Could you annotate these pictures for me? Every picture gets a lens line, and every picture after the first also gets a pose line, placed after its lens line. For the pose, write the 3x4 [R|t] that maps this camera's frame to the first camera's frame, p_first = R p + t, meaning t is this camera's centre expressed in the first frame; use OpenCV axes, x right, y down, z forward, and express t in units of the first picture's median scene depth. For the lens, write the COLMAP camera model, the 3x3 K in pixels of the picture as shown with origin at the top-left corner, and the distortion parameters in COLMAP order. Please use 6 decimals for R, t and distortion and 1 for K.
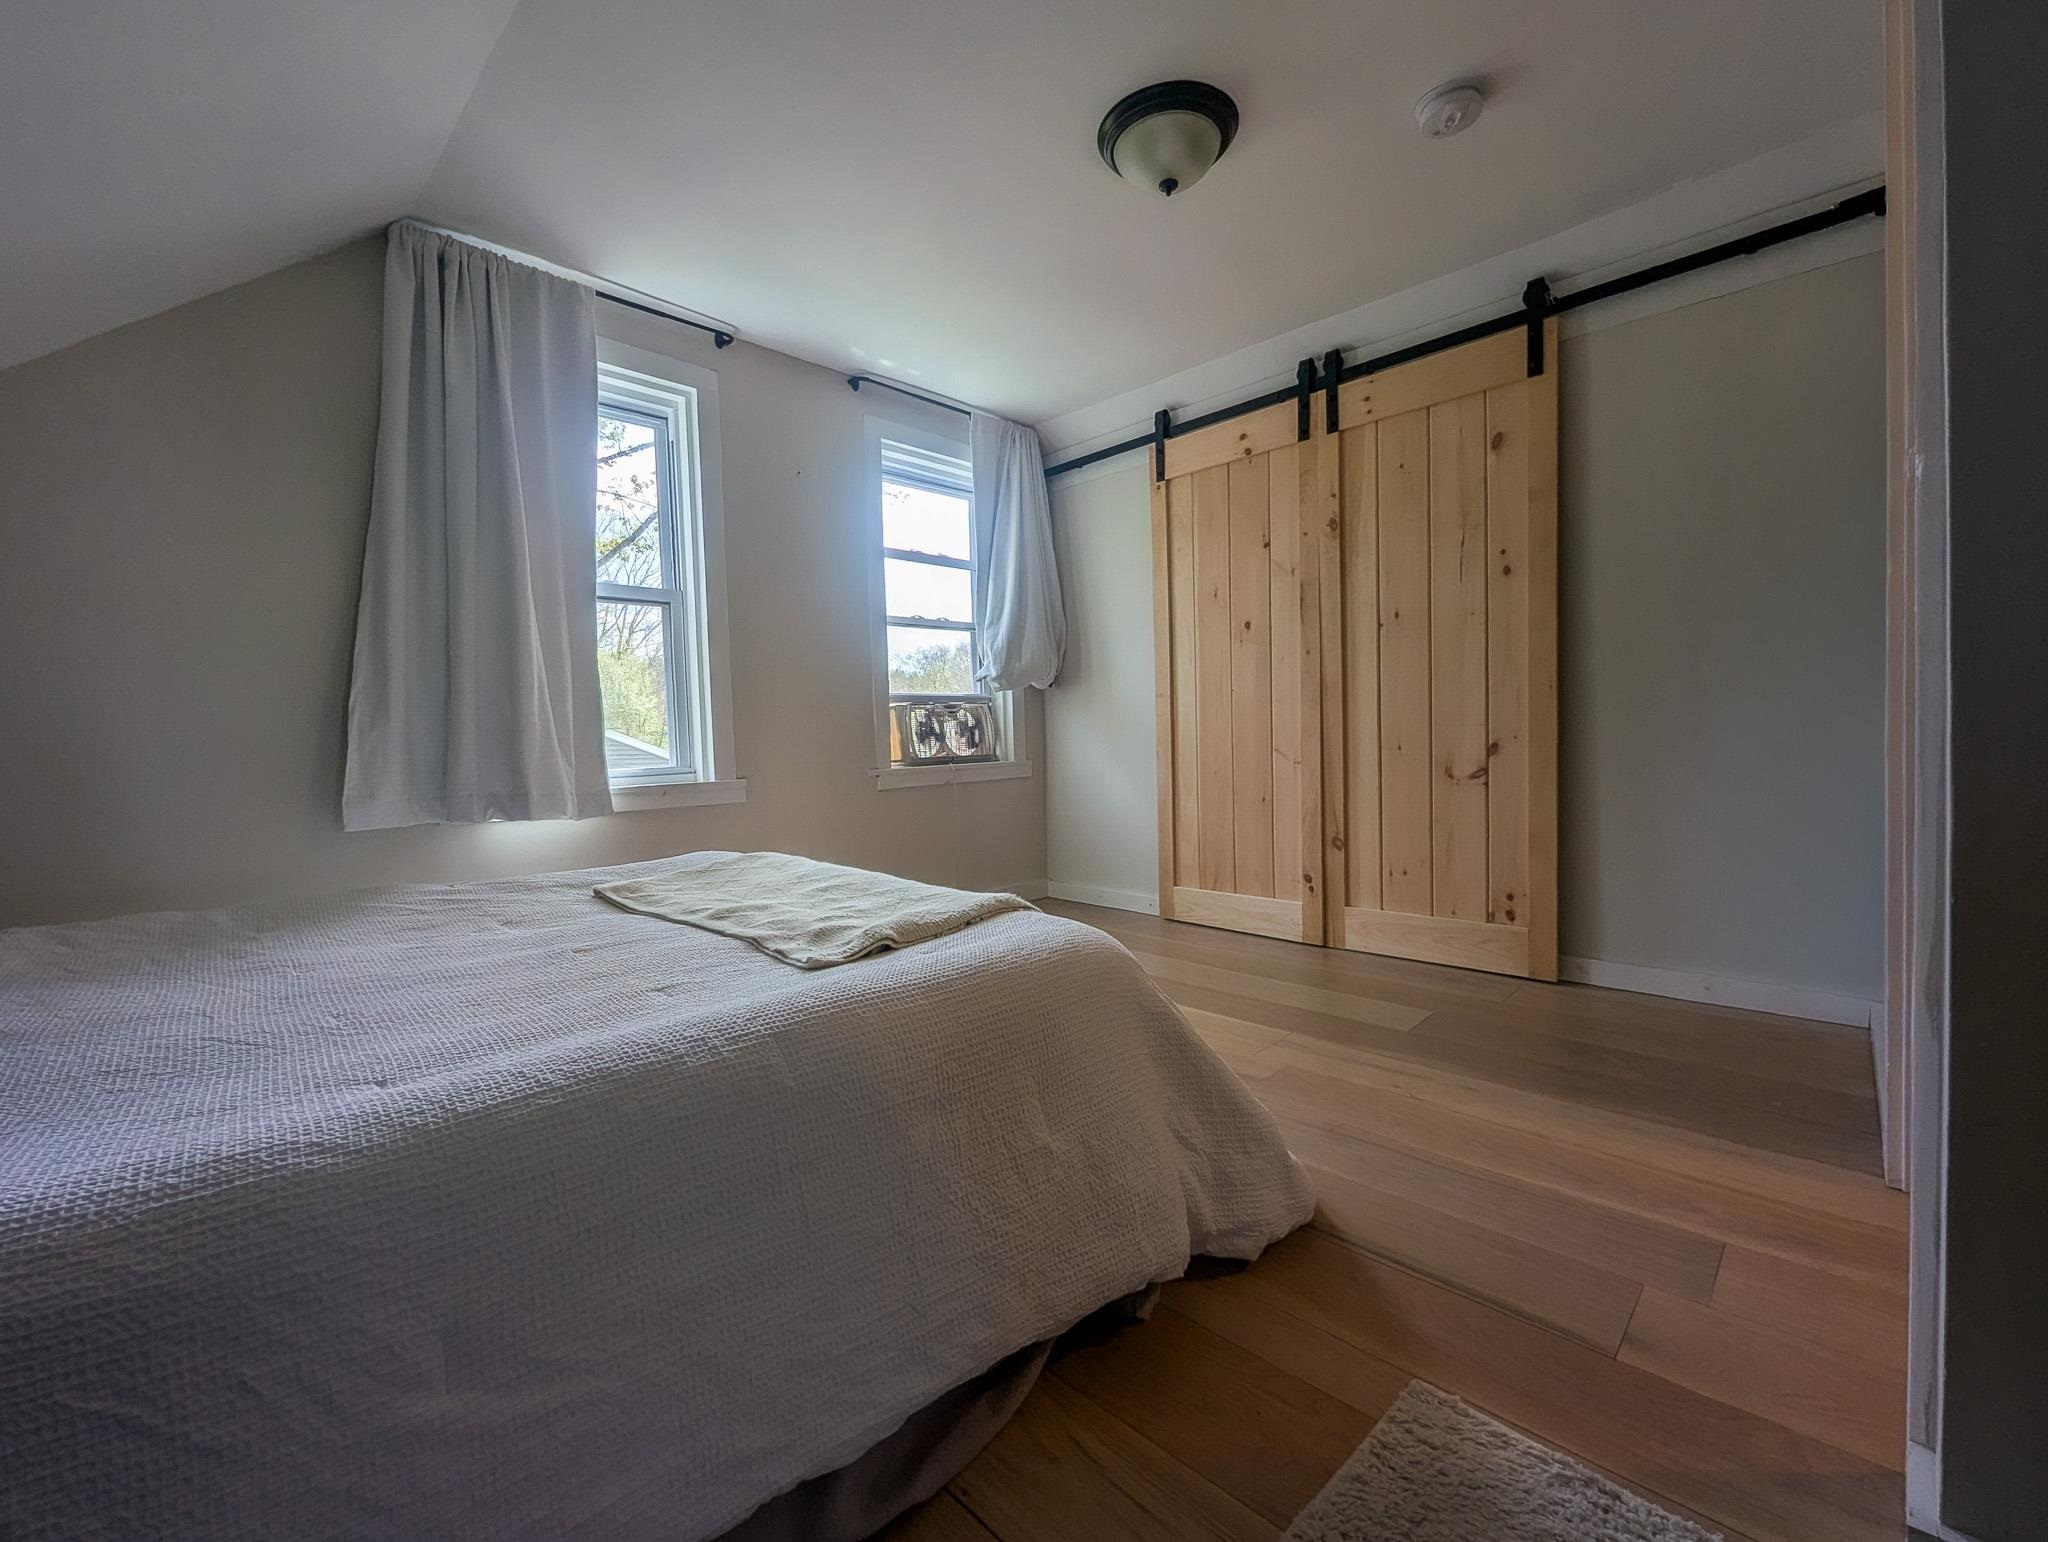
lens RADIAL K [[847.0, 0, 1018.8], [0, 847.0, 766.8], [0, 0, 1]] dist [-0.000308, -0.001472]
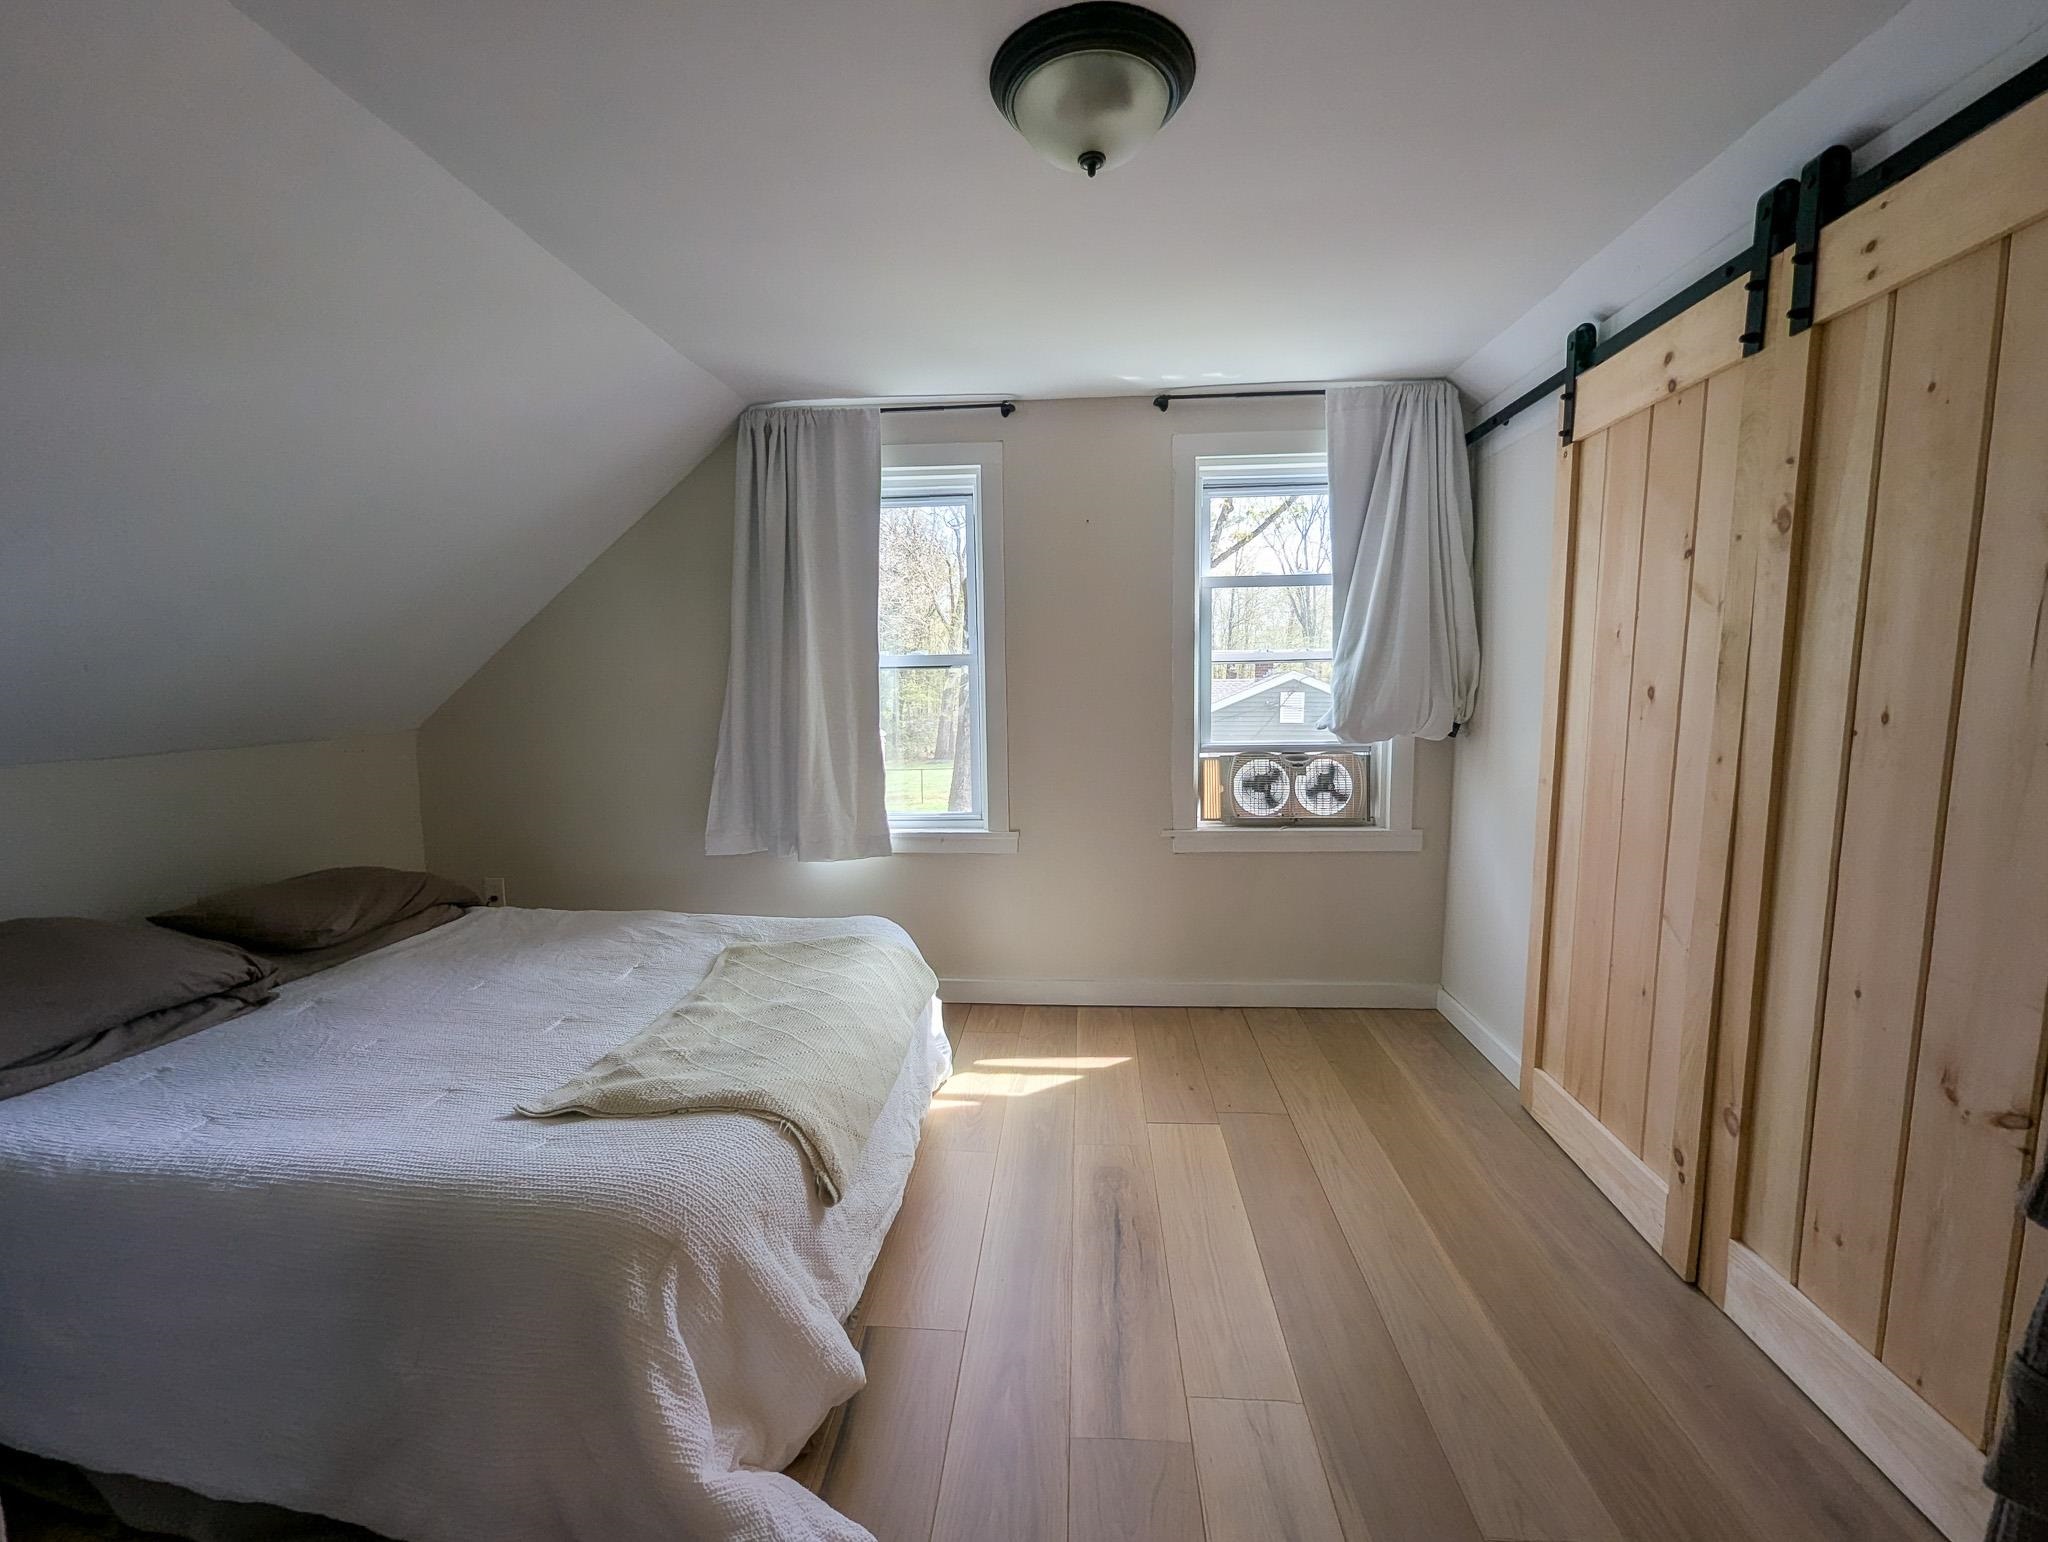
lens RADIAL K [[847.0, 0, 1026.0], [0, 847.0, 768.1], [0, 0, 1]] dist [-0.000308, -0.001472]
pose [[0.656546, 0.102637, -0.747270, 0.449129], [-0.037223, 0.993901, 0.103808, -0.168019], [0.753367, -0.040340, 0.656362, 0.310195]]
